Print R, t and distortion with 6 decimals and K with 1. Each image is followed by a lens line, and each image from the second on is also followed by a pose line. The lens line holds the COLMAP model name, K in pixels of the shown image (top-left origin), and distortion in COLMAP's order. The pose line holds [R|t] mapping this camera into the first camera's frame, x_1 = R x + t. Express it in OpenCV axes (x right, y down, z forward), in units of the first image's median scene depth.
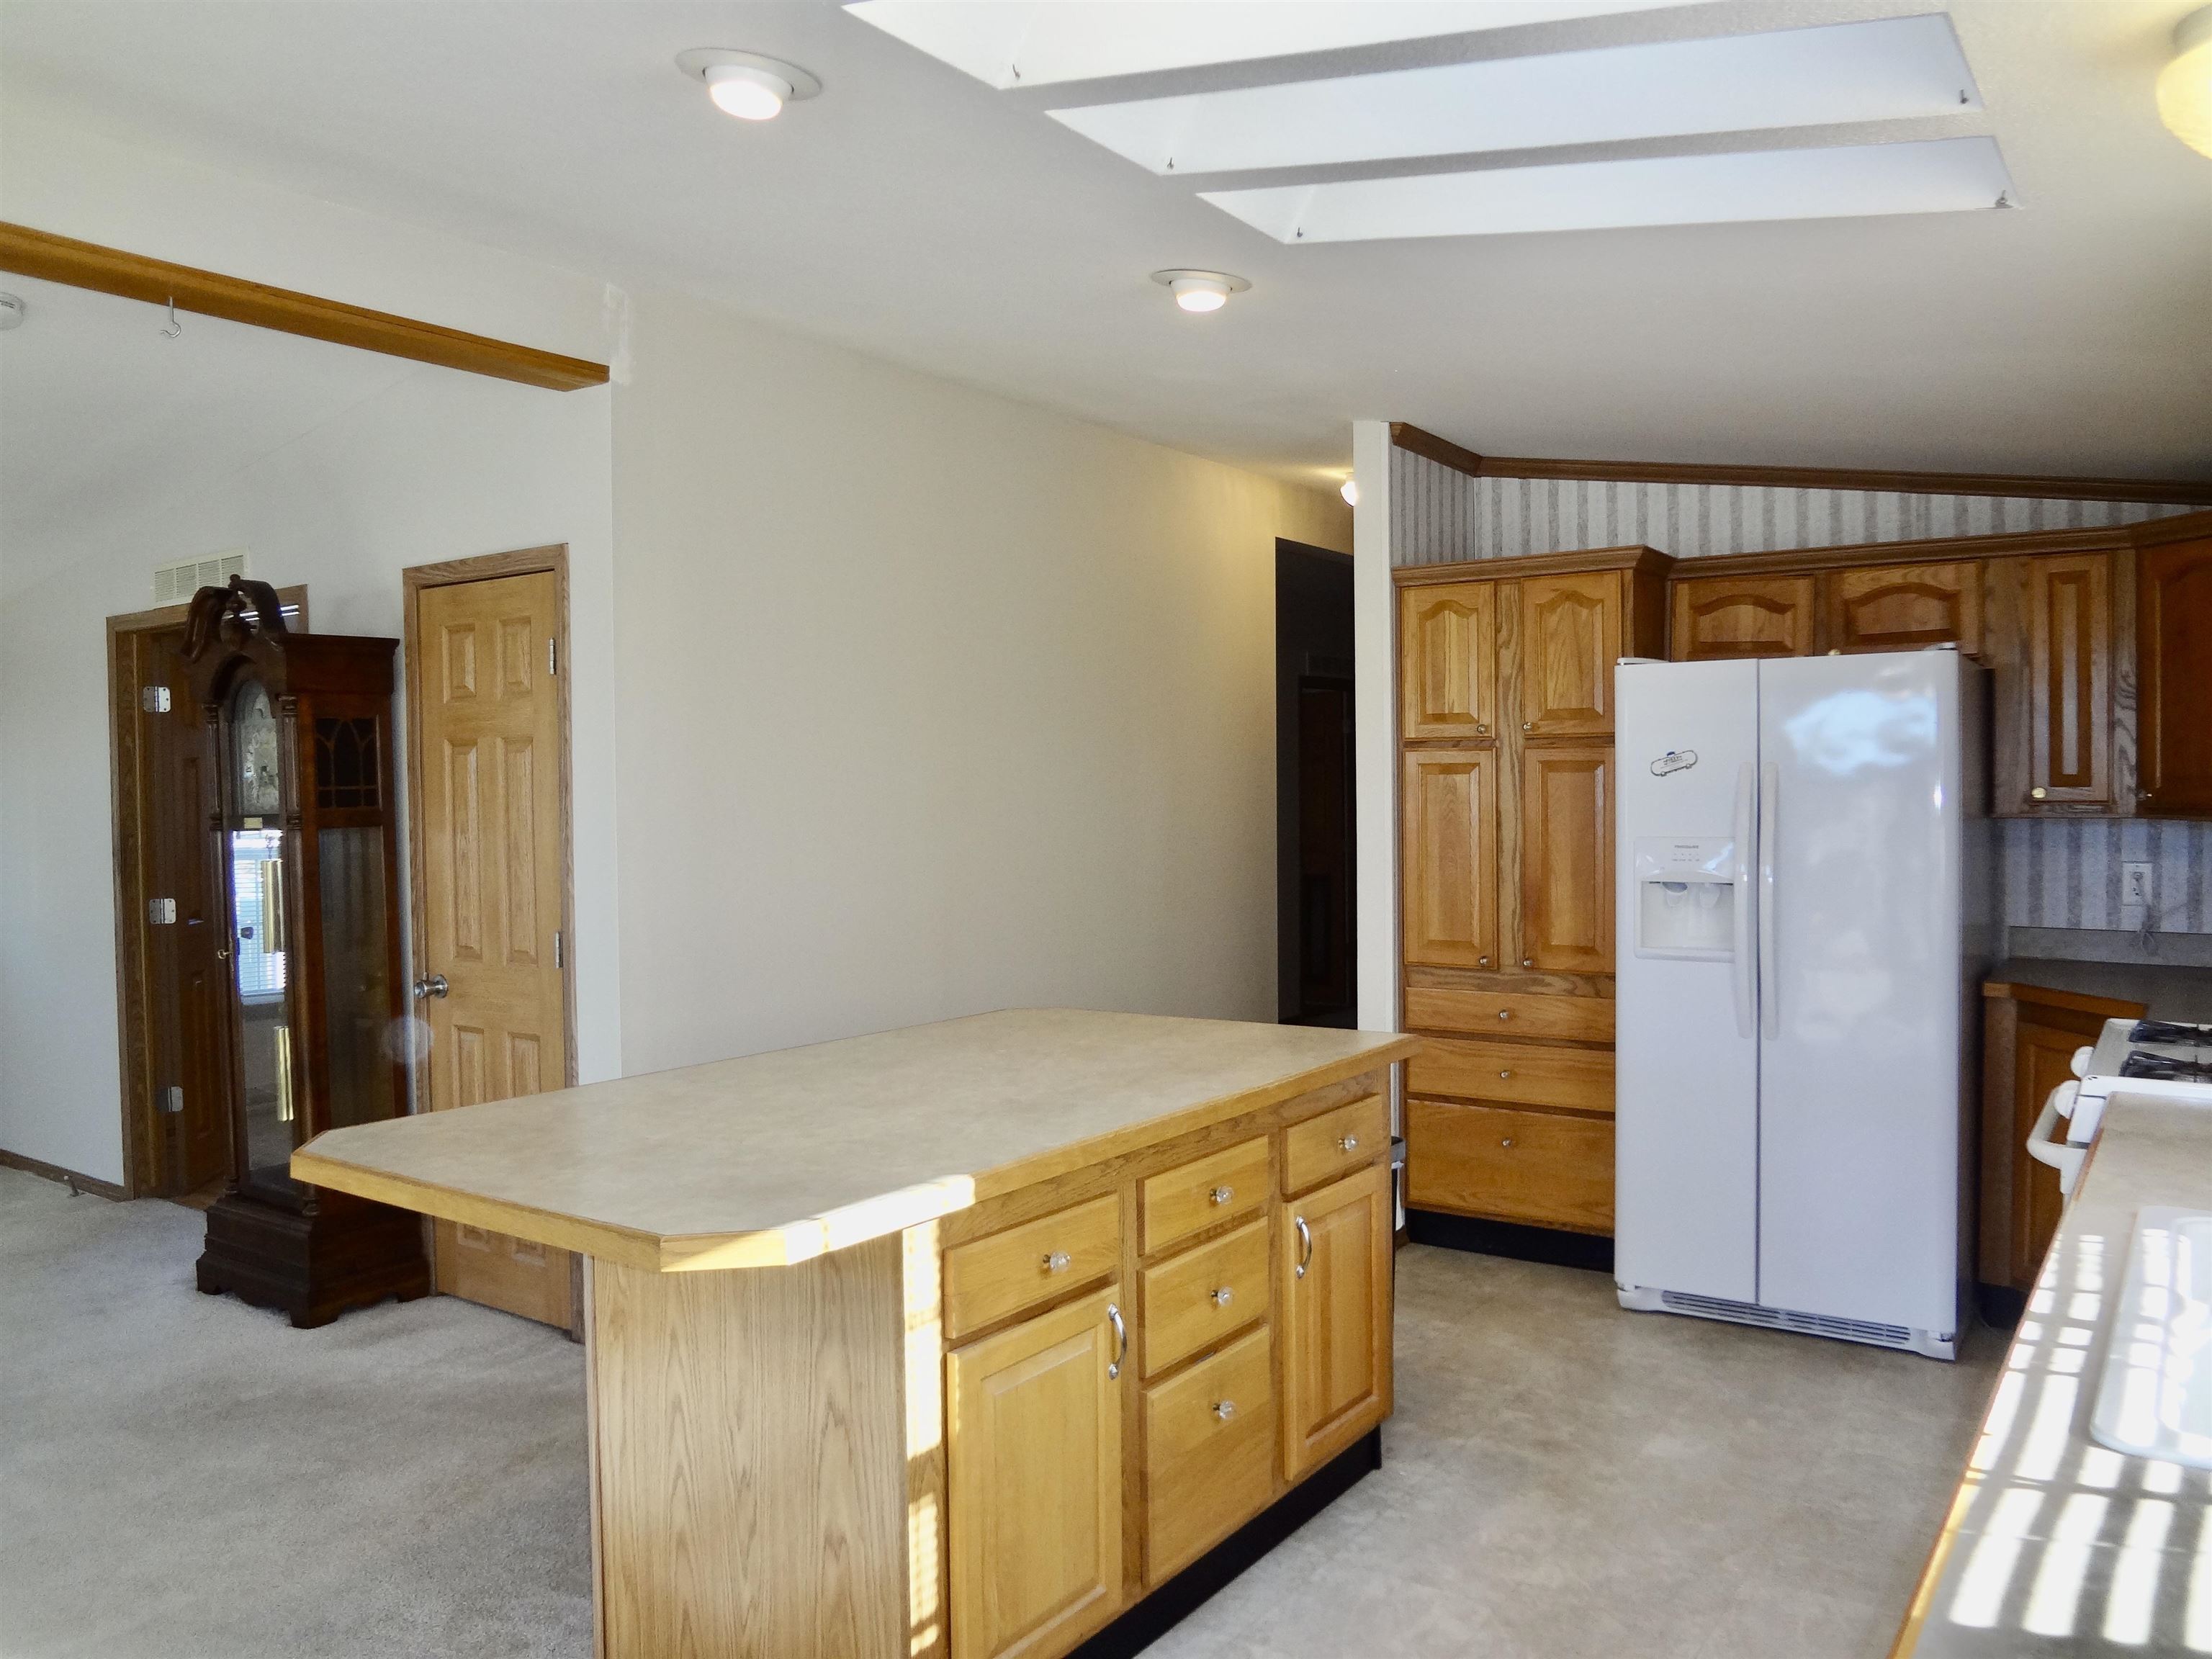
lens RADIAL K [[1639.3, 0, 1106.0], [0, 1639.3, 829.5], [0, 0, 1]] dist [-0.049427, 0.001721]
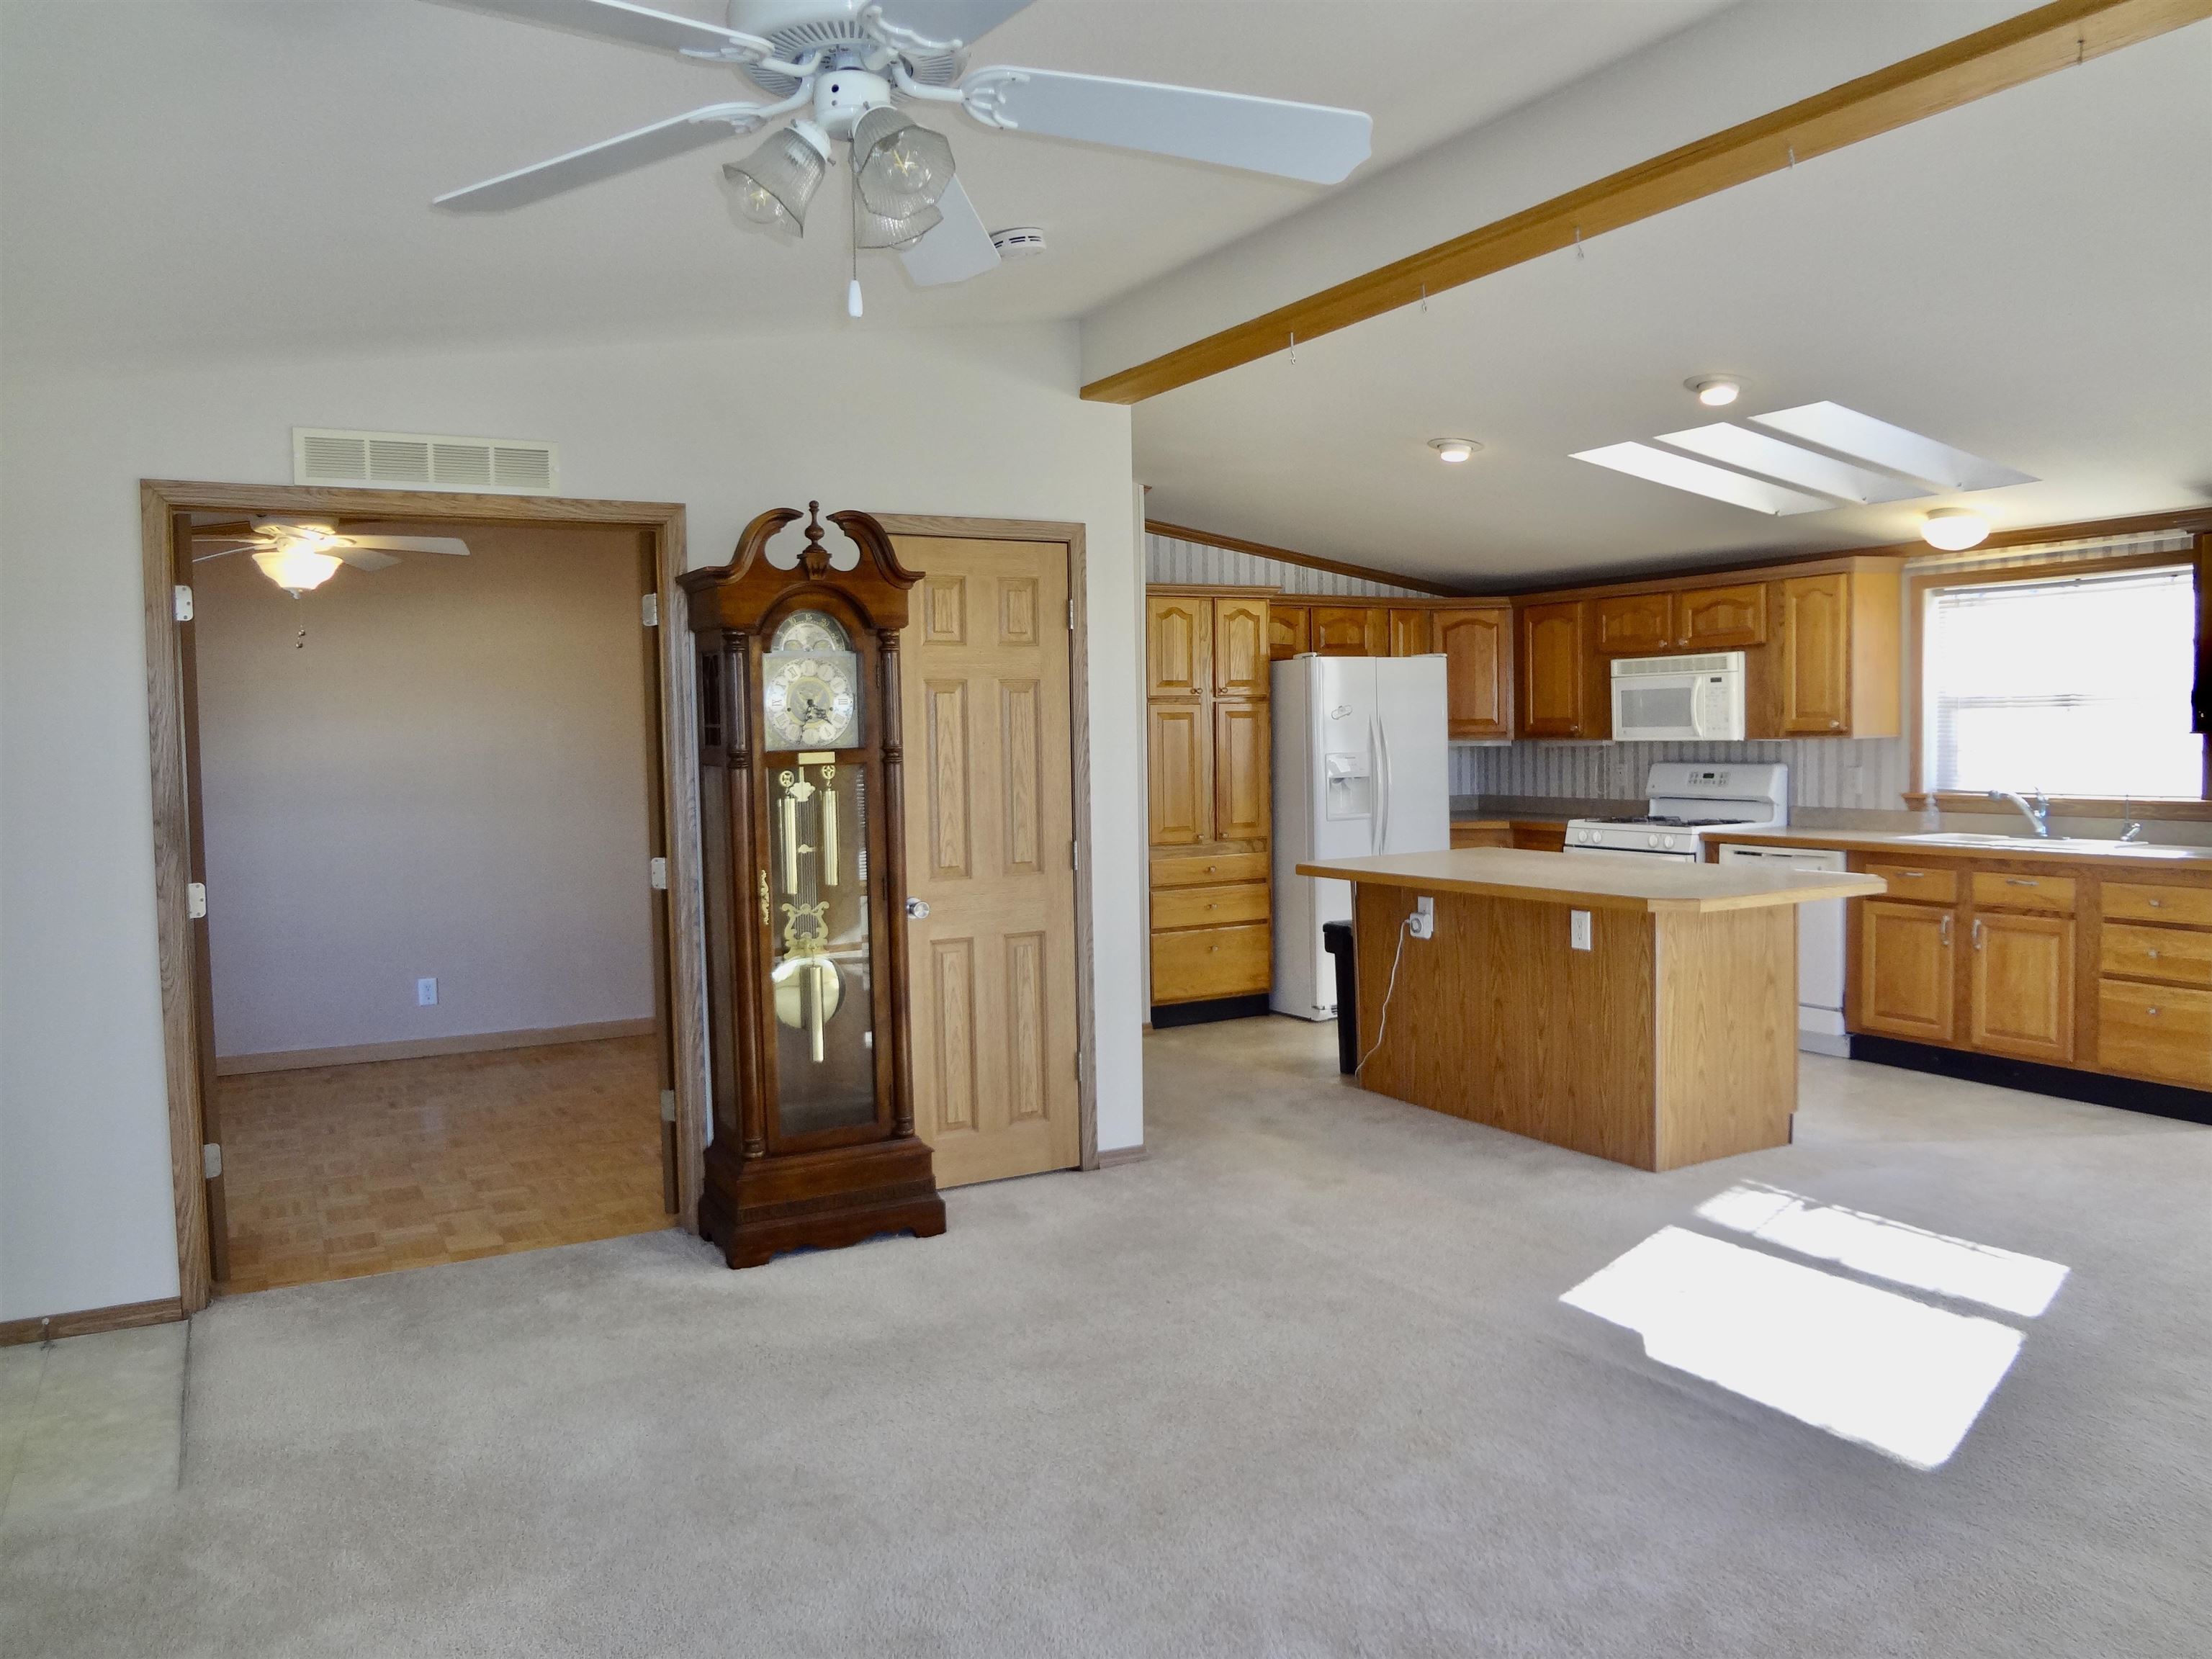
lens RADIAL K [[1650.4, 0, 1098.0], [0, 1650.4, 835.6], [0, 0, 1]] dist [-0.051185, 0.007859]
pose [[0.445265, -0.055670, 0.893667, -1.322129], [0.040208, 0.998302, 0.042154, 0.007659], [-0.894496, 0.017162, 0.446747, 0.397607]]
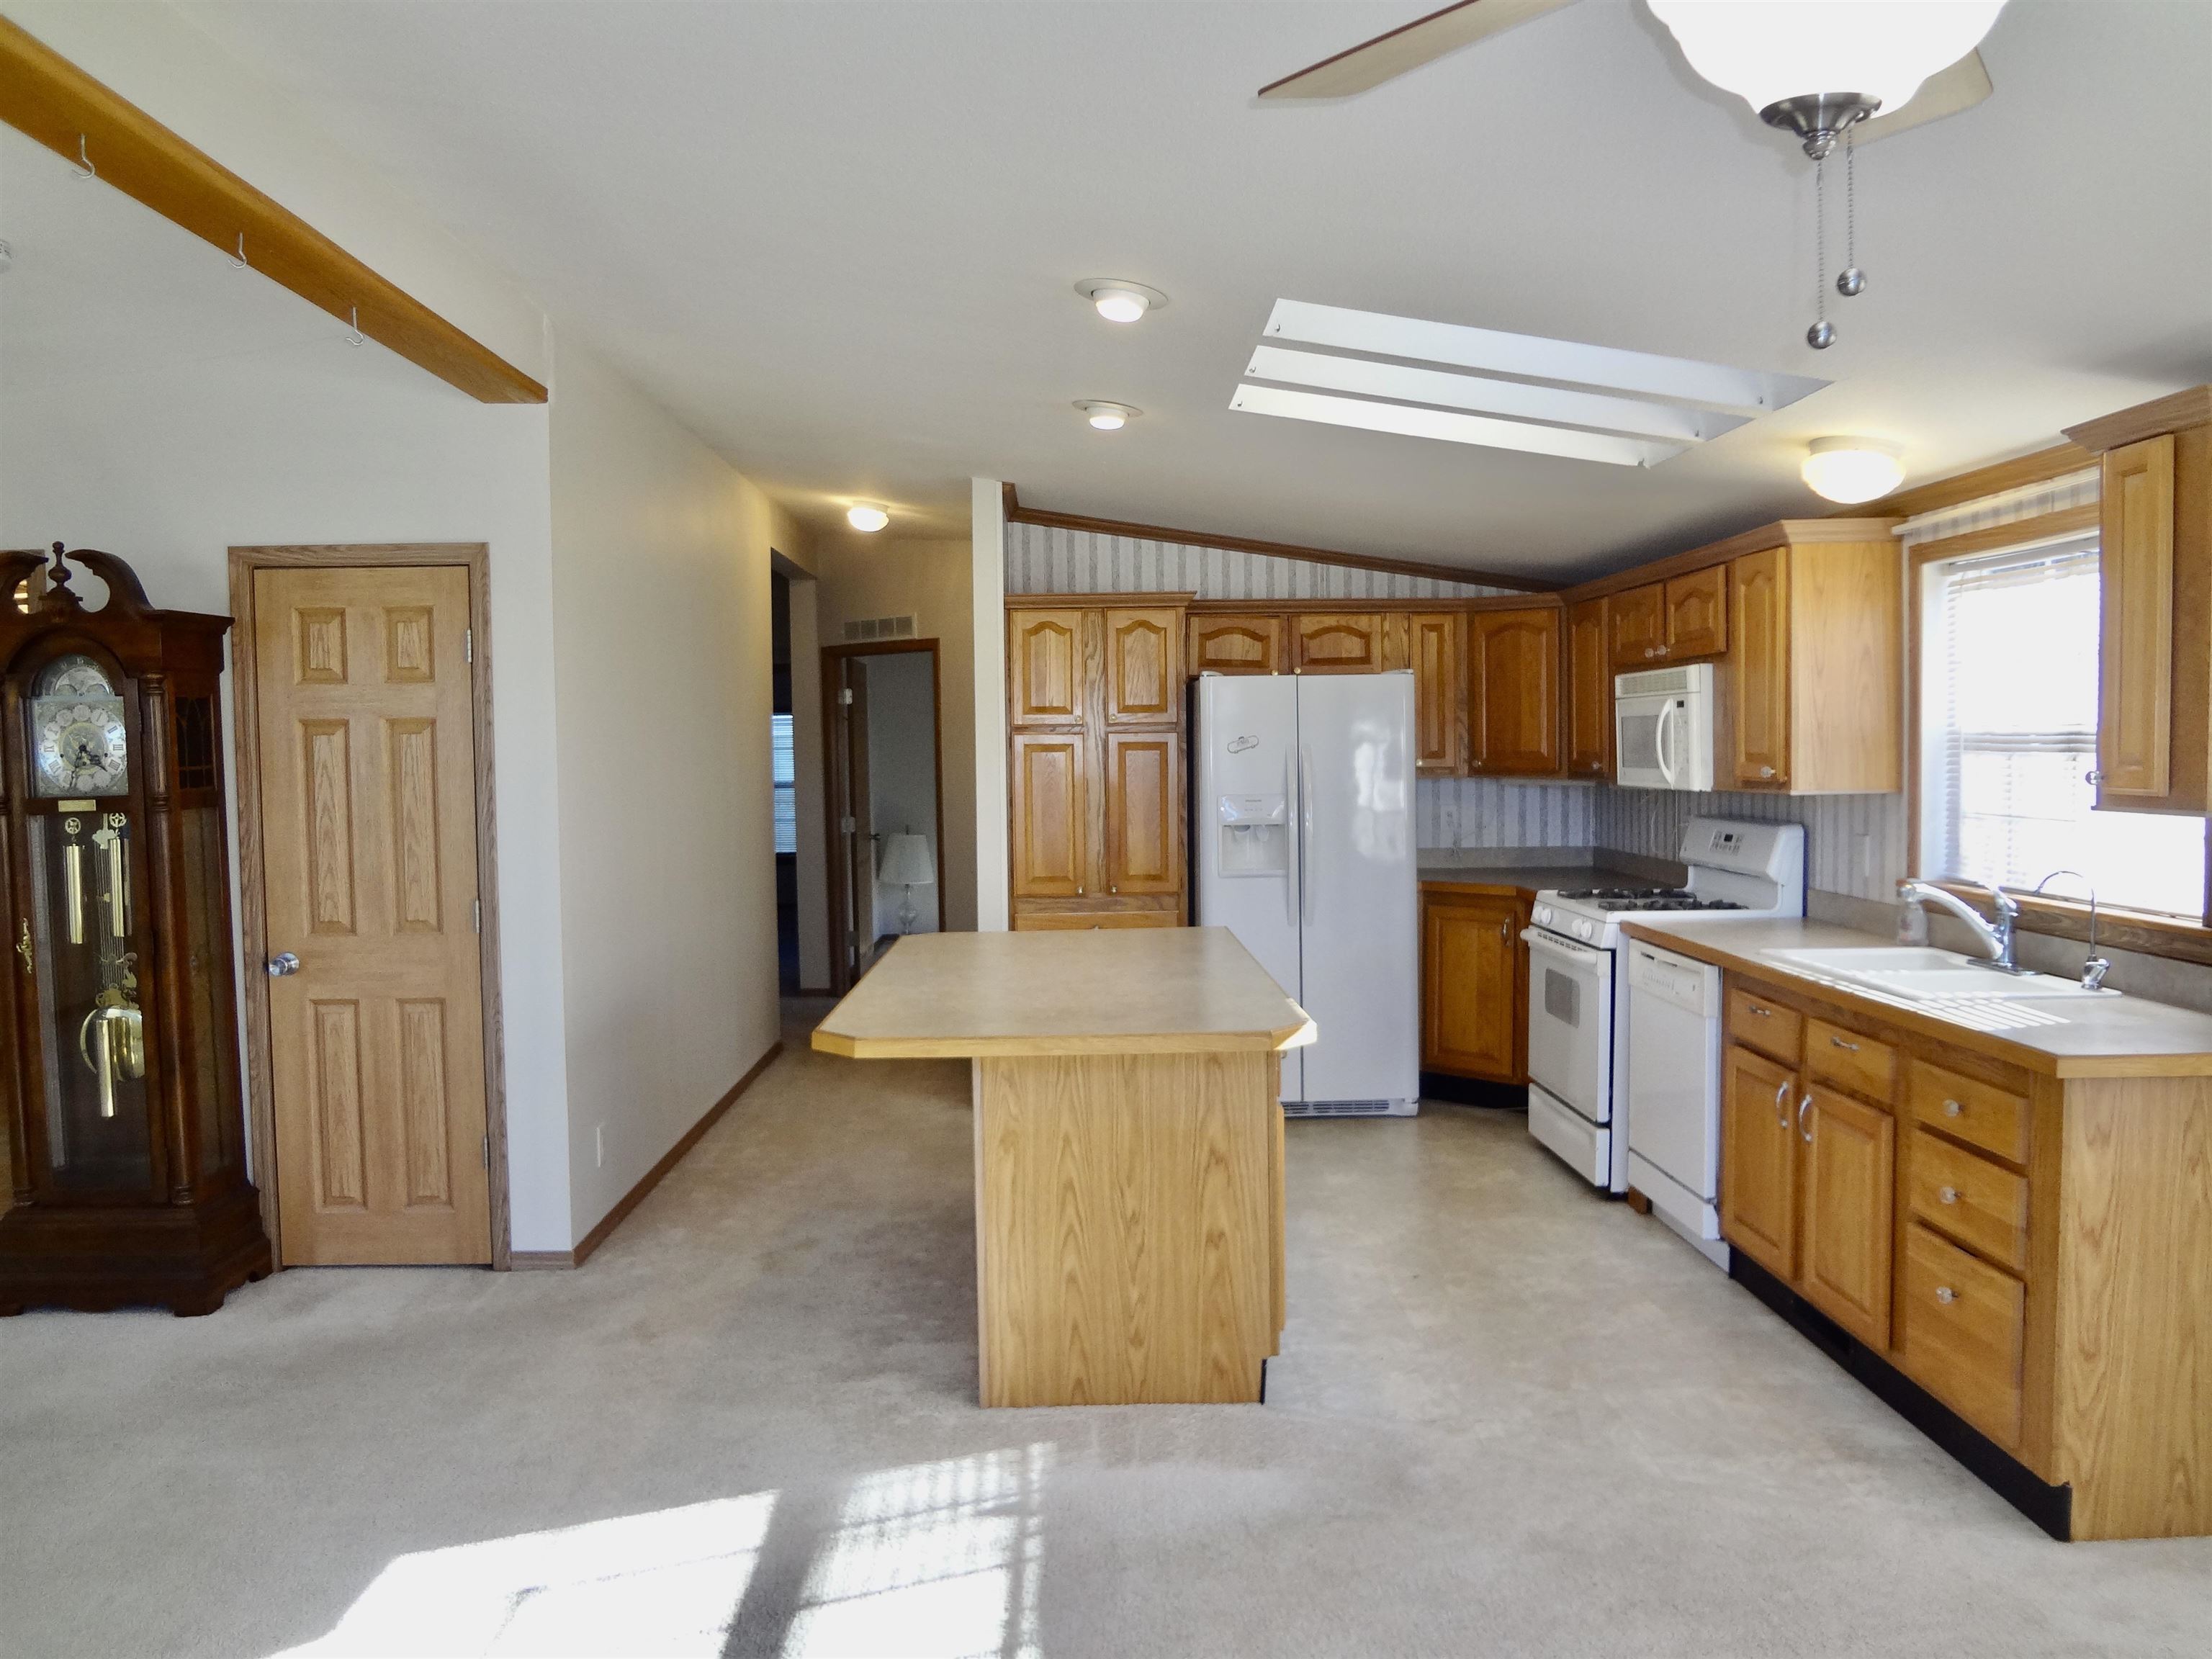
lens RADIAL K [[1633.5, 0, 1094.9], [0, 1633.5, 831.8], [0, 0, 1]] dist [-0.055412, 0.012243]
pose [[0.809479, -0.030146, 0.586374, -0.585280], [0.019364, 0.999508, 0.024654, -0.000420], [-0.586829, -0.008602, 0.809665, -0.109290]]
